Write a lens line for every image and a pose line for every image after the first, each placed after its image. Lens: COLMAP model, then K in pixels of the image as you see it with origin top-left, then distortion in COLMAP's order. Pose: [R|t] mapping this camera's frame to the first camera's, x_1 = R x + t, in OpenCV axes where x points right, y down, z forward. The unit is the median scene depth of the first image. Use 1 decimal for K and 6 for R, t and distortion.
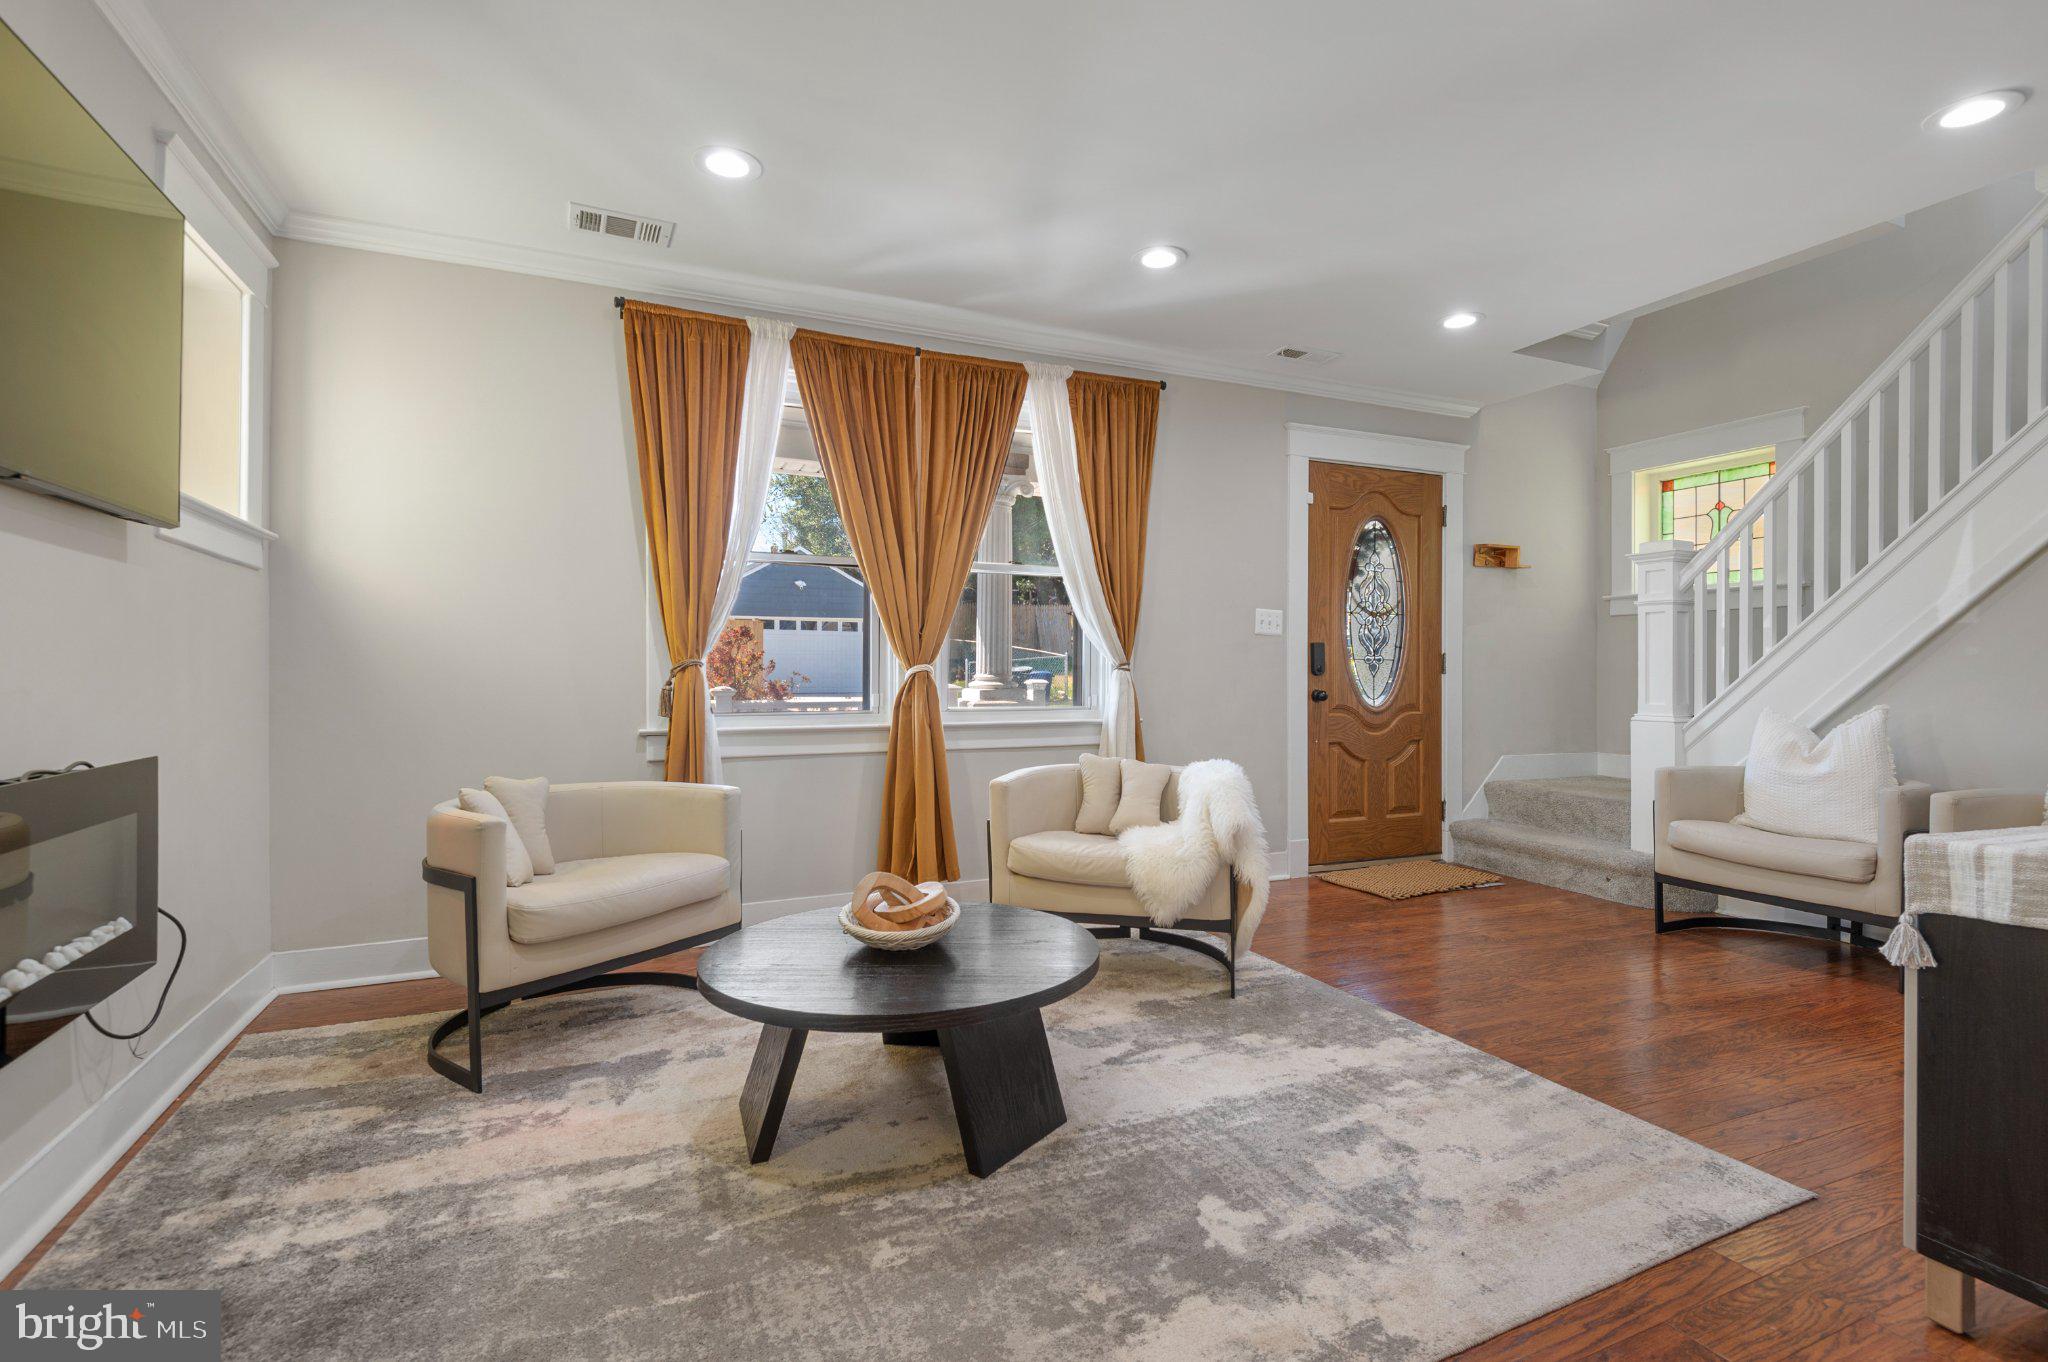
lens RADIAL K [[962.1, 0, 1024.5], [0, 962.1, 687.5], [0, 0, 1]] dist [0.033086, -0.005485]
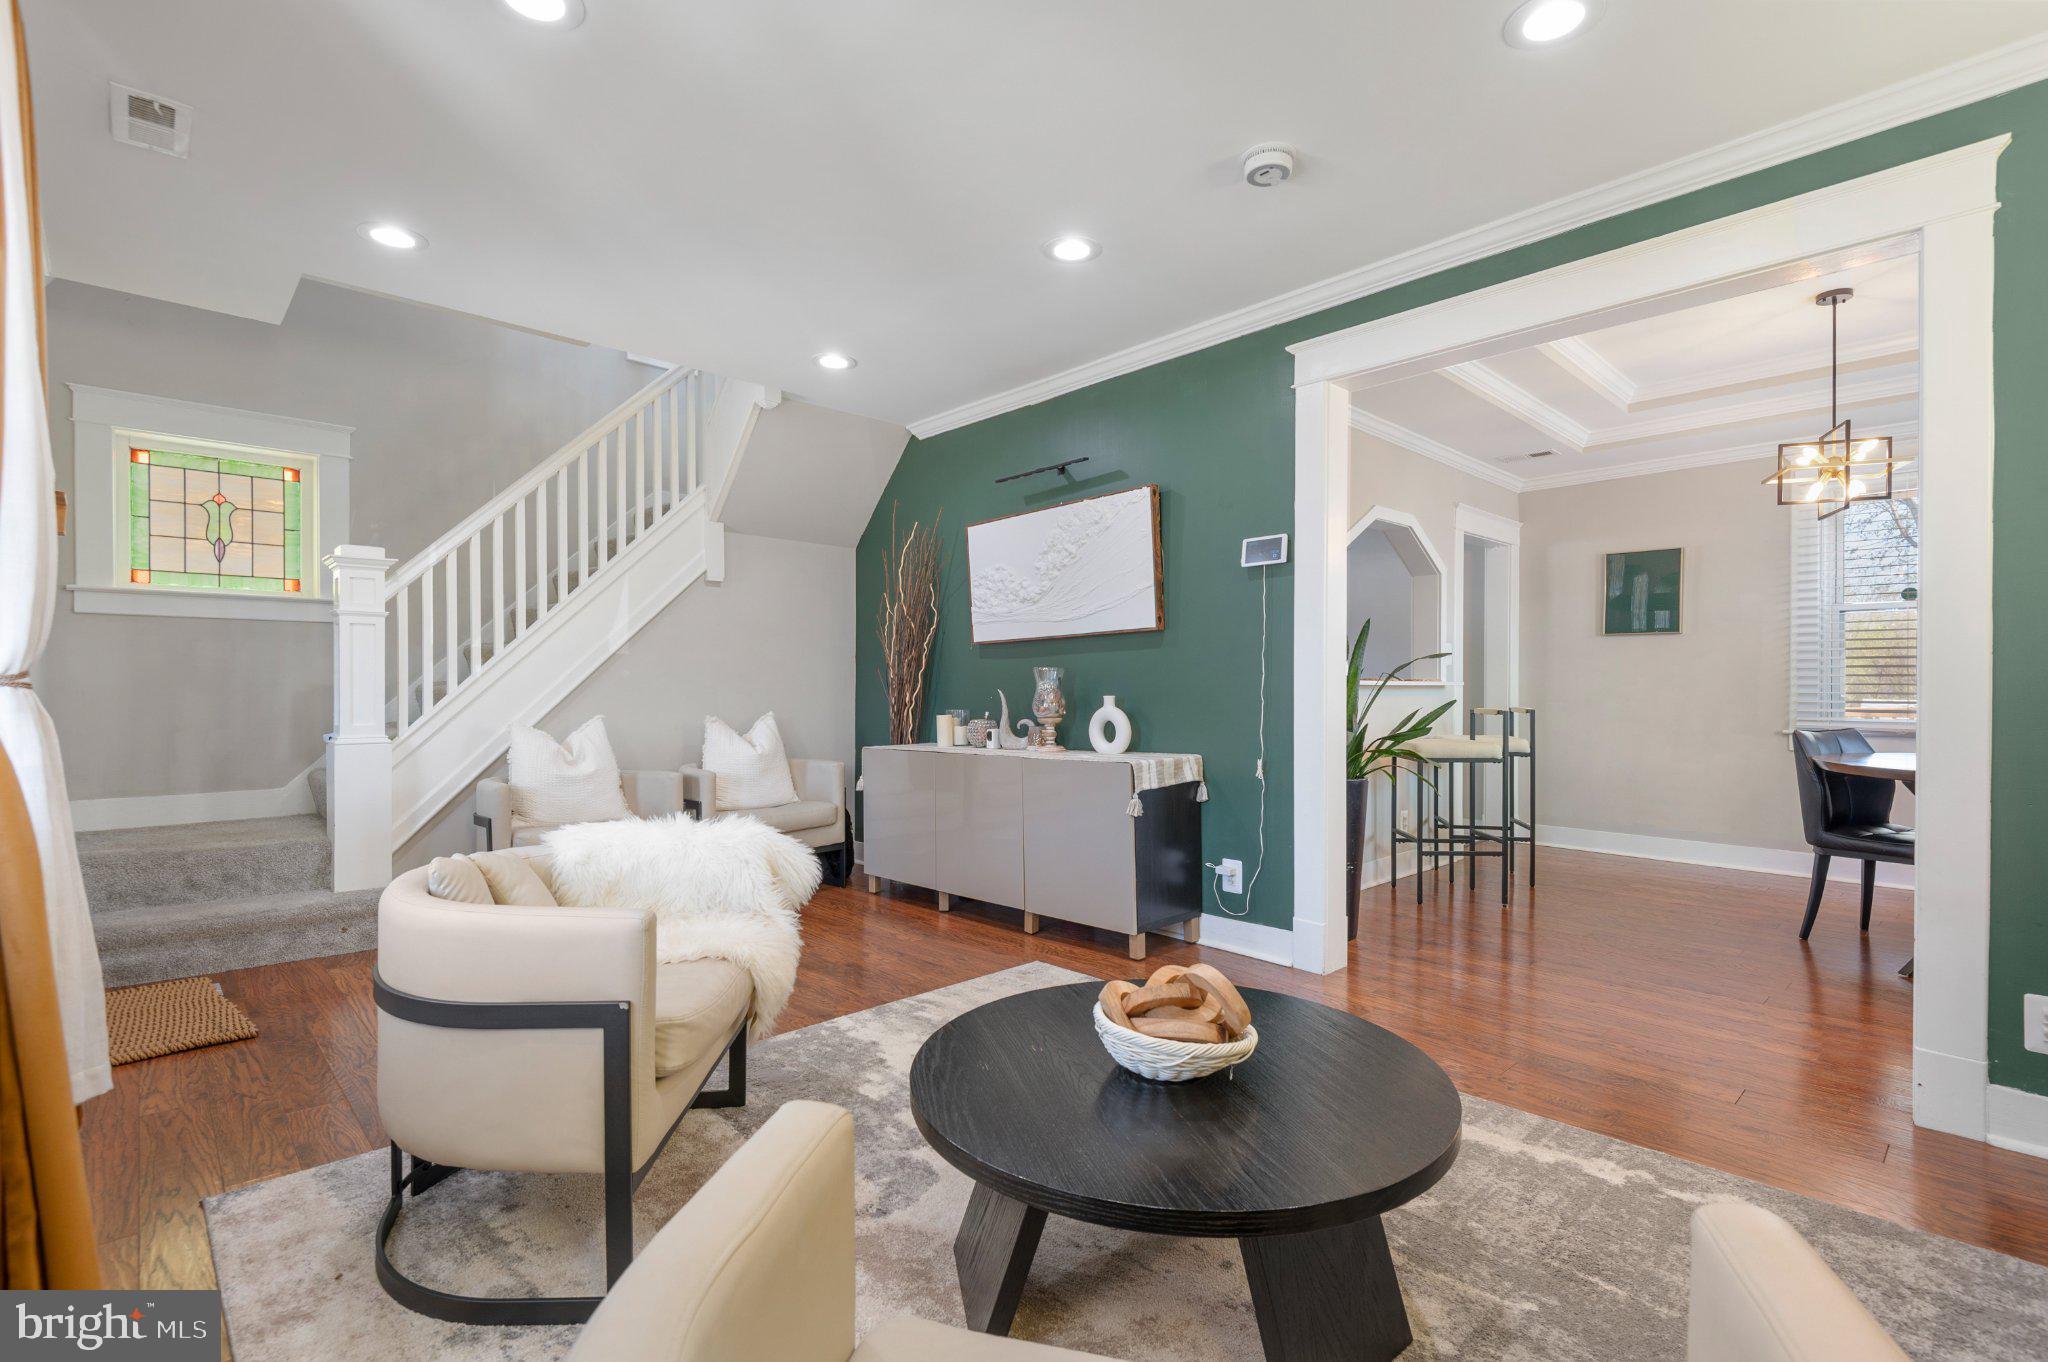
lens RADIAL K [[962.1, 0, 1023.0], [0, 962.1, 684.7], [0, 0, 1]] dist [0.033086, -0.005485]
pose [[-0.344925, -0.001561, 0.938629, -0.775696], [0.011777, 0.999913, 0.005991, -0.034228], [-0.938556, 0.013121, -0.344877, 1.330210]]
